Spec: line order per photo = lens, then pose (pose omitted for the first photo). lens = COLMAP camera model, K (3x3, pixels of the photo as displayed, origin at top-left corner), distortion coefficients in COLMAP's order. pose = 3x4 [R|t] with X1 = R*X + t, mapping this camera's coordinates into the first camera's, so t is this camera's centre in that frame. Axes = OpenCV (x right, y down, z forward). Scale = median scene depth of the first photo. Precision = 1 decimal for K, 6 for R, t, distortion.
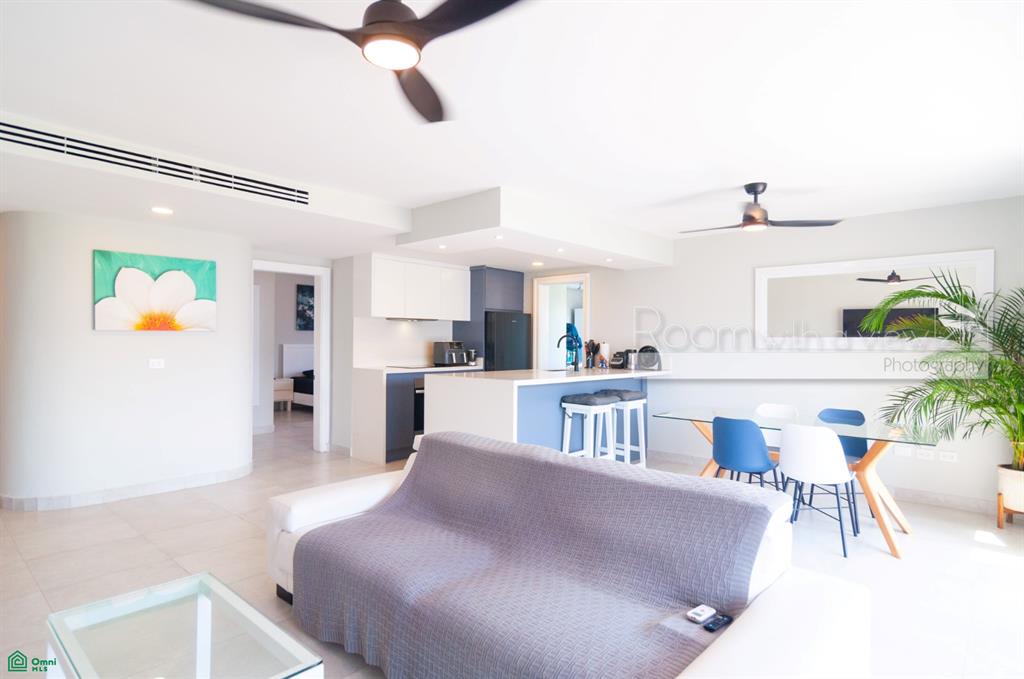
lens RADIAL K [[553.3, 0, 512.2], [0, 553.3, 340.5], [0, 0, 1]] dist [0.001903, 0.002959]
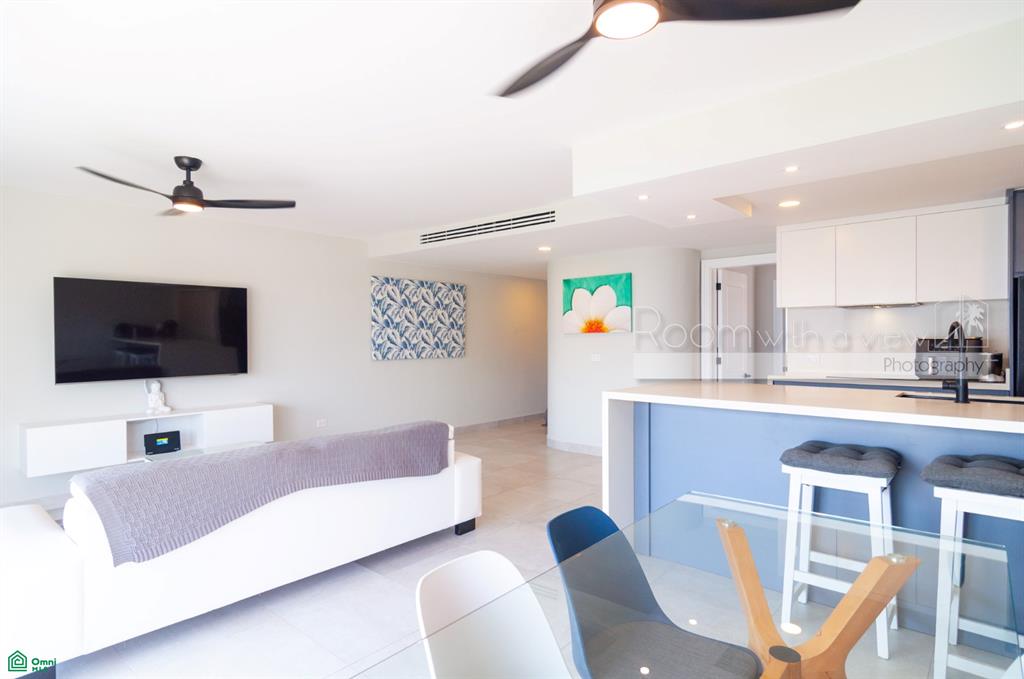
lens RADIAL K [[553.3, 0, 513.9], [0, 553.3, 344.9], [0, 0, 1]] dist [0.001903, 0.002959]
pose [[0.020641, 0.003537, -0.999781, 0.631747], [0.008911, 0.999953, 0.003721, 0.003967], [0.999747, -0.008986, 0.020609, 0.723039]]
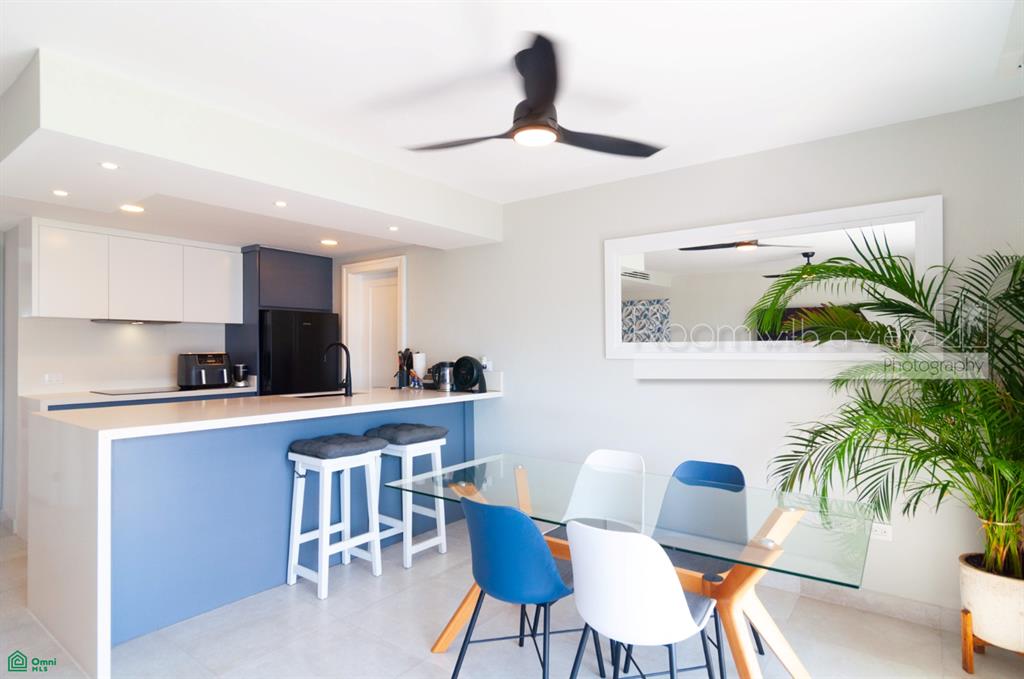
lens RADIAL K [[553.3, 0, 511.1], [0, 553.3, 340.4], [0, 0, 1]] dist [0.001903, 0.002959]
pose [[0.995546, -0.010438, 0.093695, 0.281832], [0.011621, 0.999859, -0.012090, -0.001909], [-0.093555, 0.013125, 0.995528, 0.367691]]
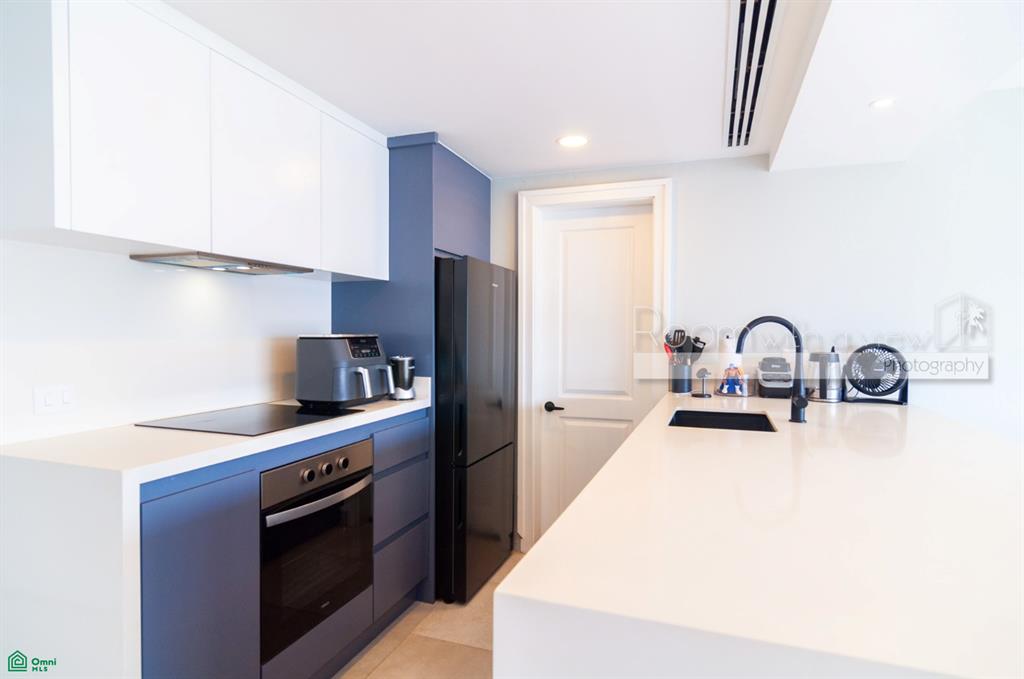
lens RADIAL K [[553.3, 0, 514.0], [0, 553.3, 339.3], [0, 0, 1]] dist [0.001903, 0.002959]
pose [[0.918492, -0.014345, 0.395180, -0.208125], [0.004376, 0.999649, 0.026117, -0.006762], [-0.395416, -0.022259, 0.918232, 0.866109]]
